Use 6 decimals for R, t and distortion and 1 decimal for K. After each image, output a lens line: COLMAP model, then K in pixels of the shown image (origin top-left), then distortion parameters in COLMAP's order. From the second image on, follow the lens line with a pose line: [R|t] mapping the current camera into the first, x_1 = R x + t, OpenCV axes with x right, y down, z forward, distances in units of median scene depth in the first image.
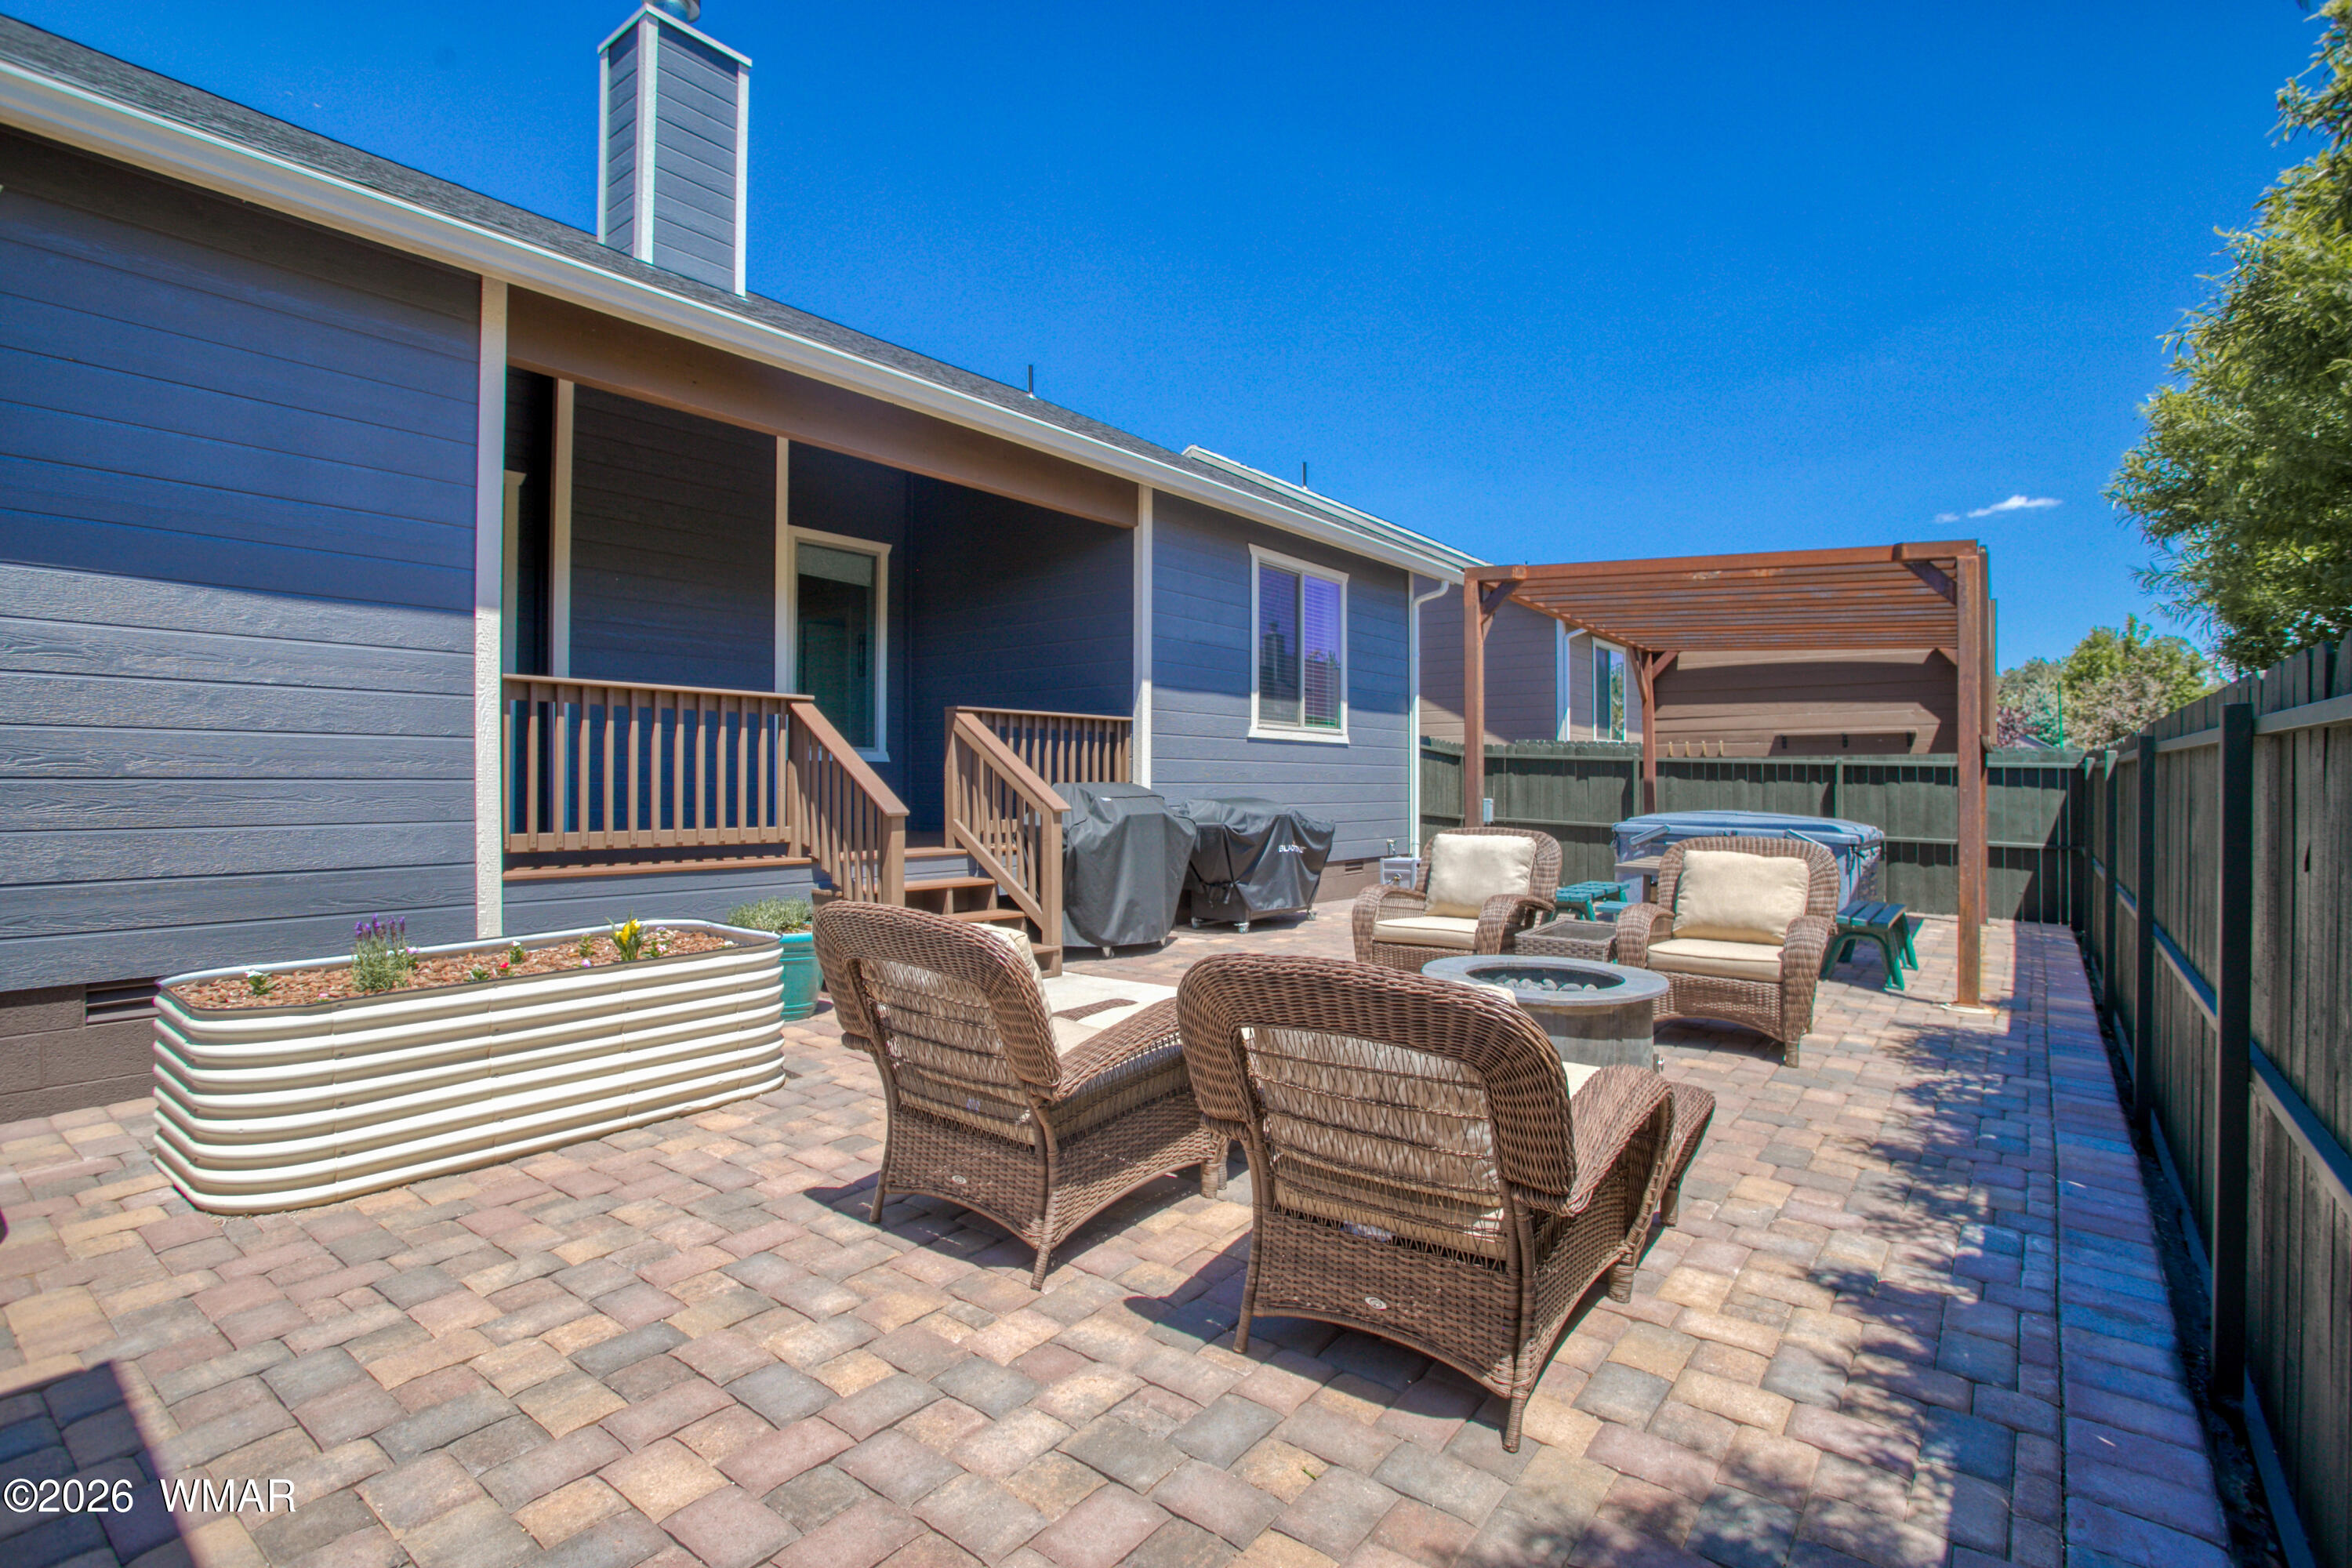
lens RADIAL K [[1149.7, 0, 1190.3], [0, 1149.7, 773.7], [0, 0, 1]] dist [-0.067810, 0.029982]
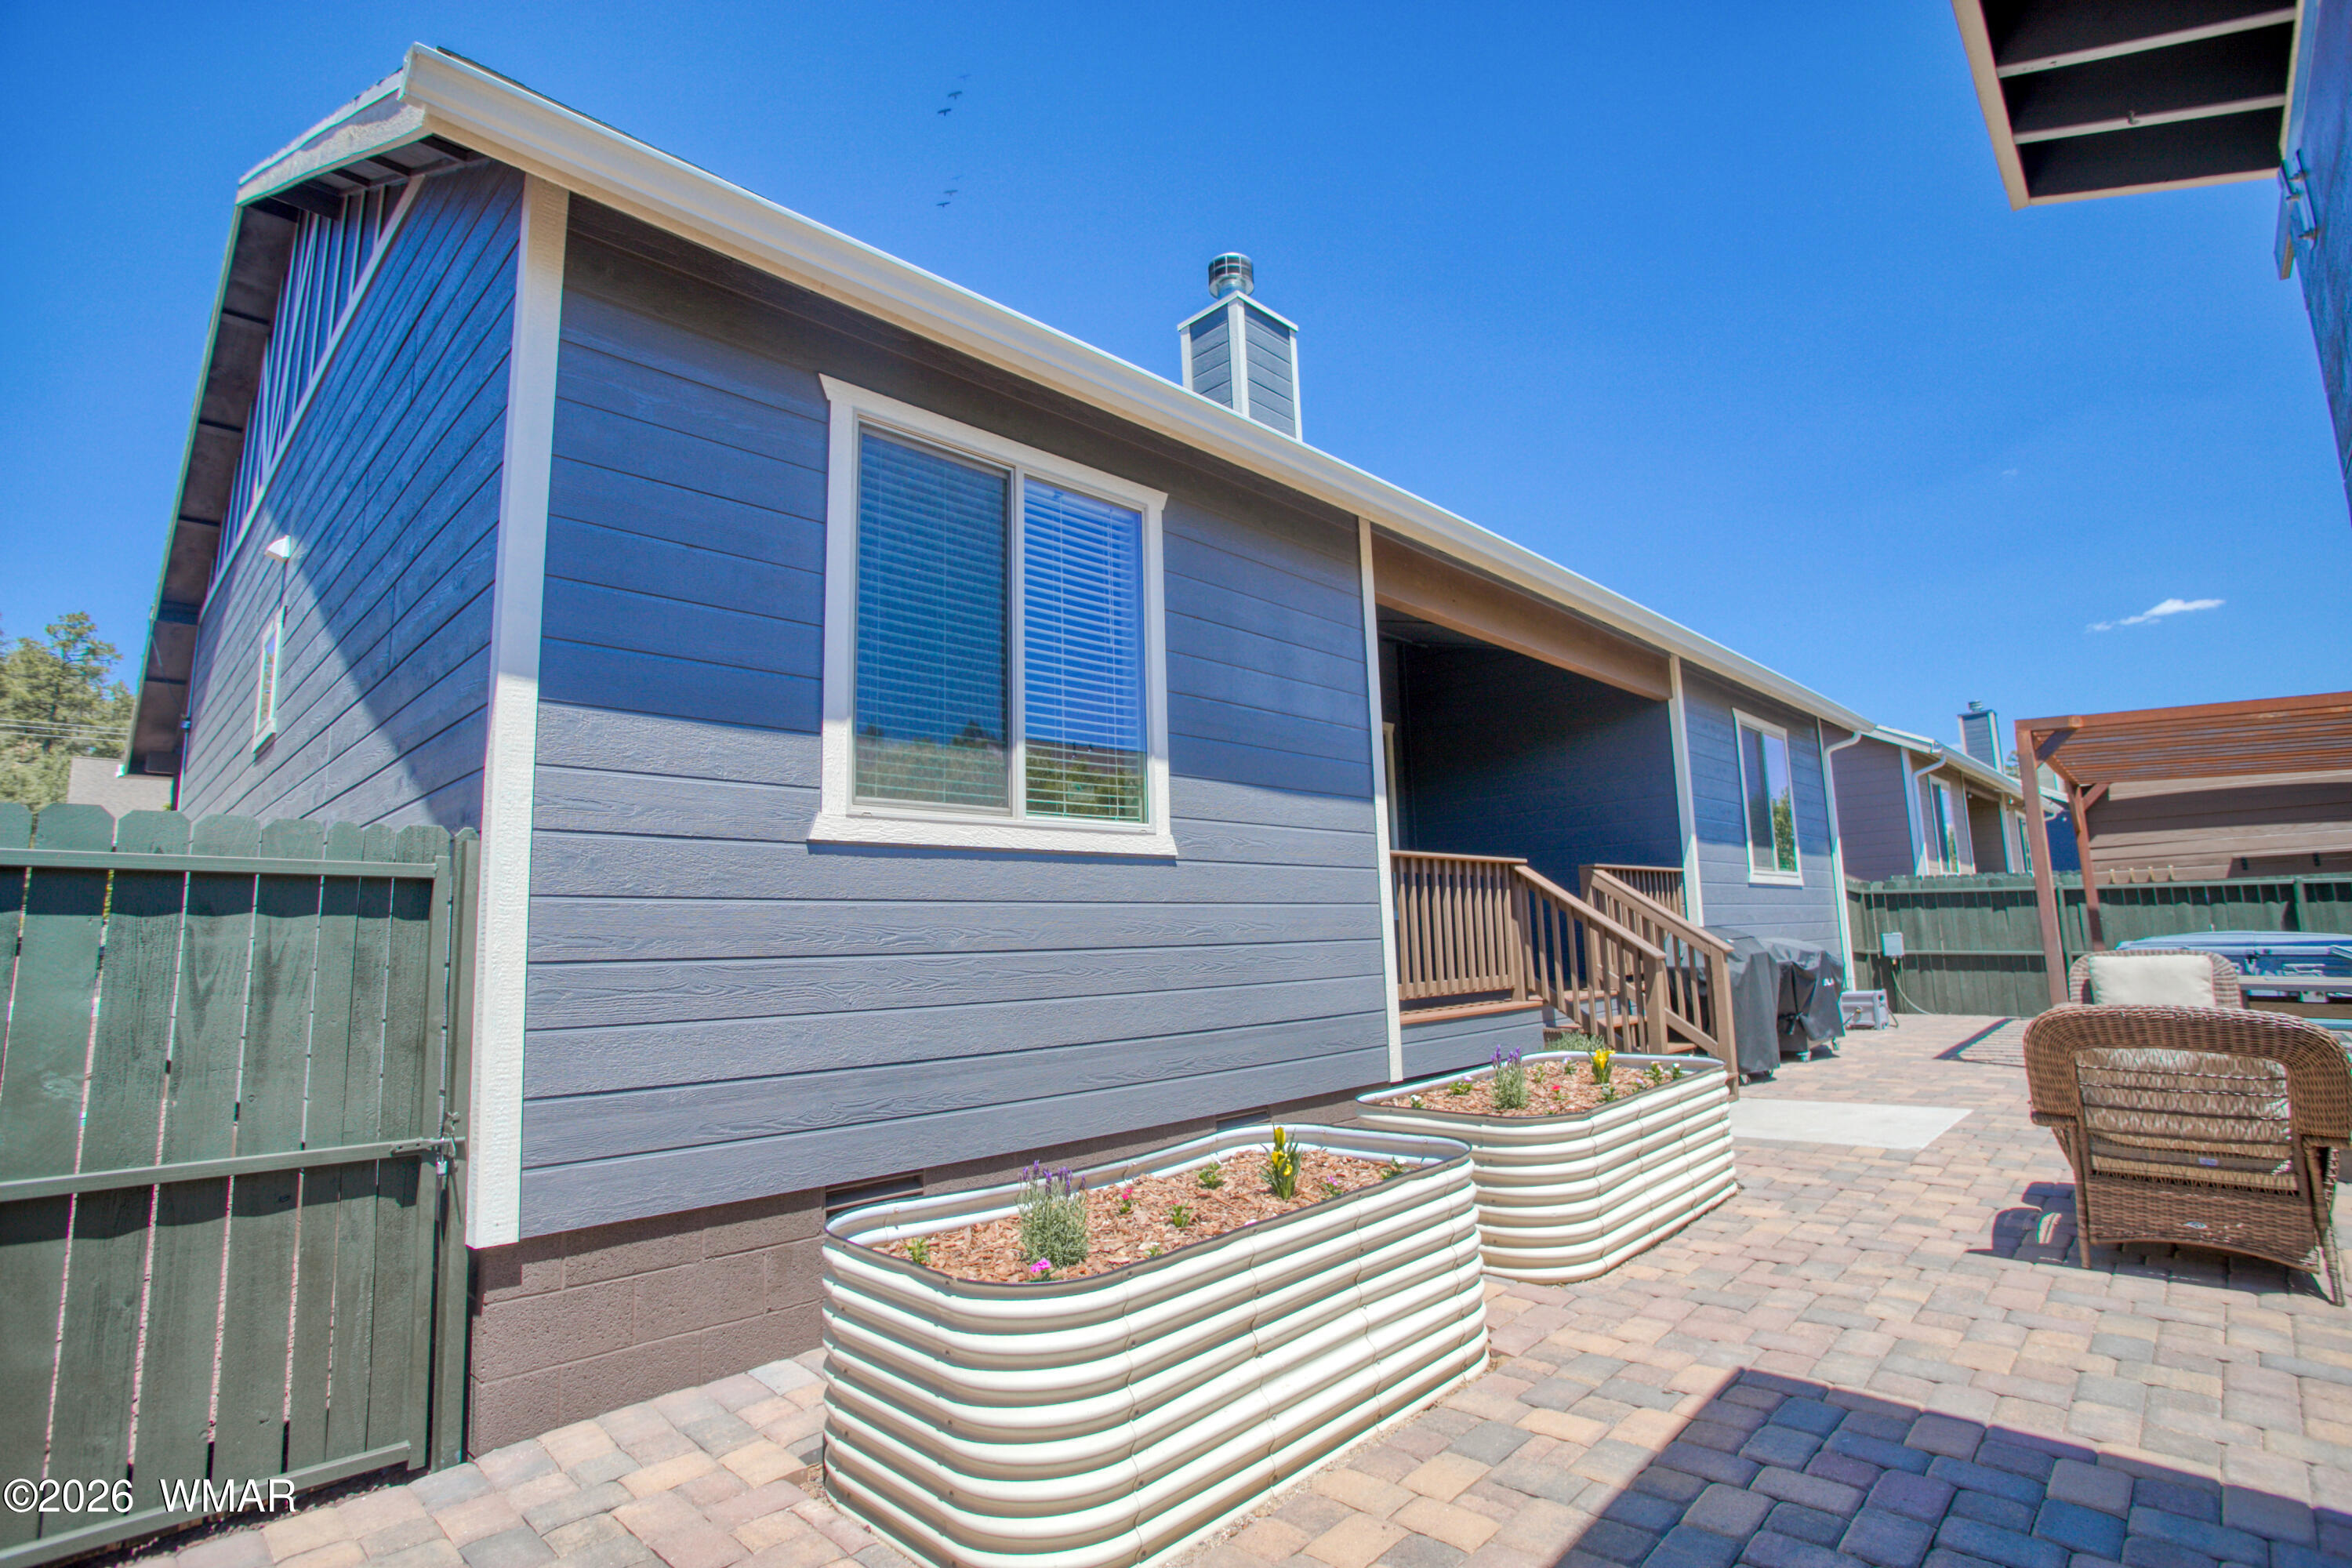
lens RADIAL K [[1149.7, 0, 1190.3], [0, 1149.7, 773.7], [0, 0, 1]] dist [-0.067810, 0.029982]
pose [[0.994650, -0.049221, -0.090820, -0.432683], [0.036207, 0.989525, -0.139748, -0.003444], [0.096747, 0.135712, 0.986013, -0.143910]]
